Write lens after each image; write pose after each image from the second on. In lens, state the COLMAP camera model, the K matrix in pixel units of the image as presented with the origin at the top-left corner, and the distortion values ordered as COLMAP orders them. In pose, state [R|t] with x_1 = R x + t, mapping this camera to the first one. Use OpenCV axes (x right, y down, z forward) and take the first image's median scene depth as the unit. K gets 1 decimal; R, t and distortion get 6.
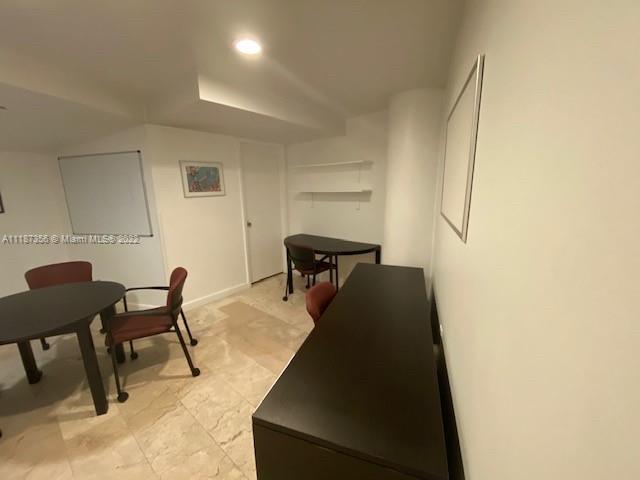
lens RADIAL K [[258.3, 0, 319.7], [0, 258.3, 240.4], [0, 0, 1]] dist [0.024053, -0.022351]
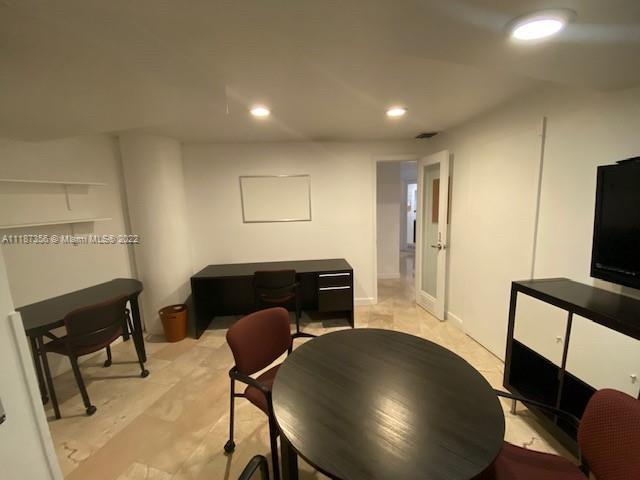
lens RADIAL K [[258.3, 0, 319.7], [0, 258.3, 240.4], [0, 0, 1]] dist [0.024053, -0.022351]
pose [[-0.415520, -0.102048, 0.903842, -1.197367], [0.224522, 0.951431, 0.210640, -0.196374], [-0.881438, 0.290458, -0.372426, 0.975219]]
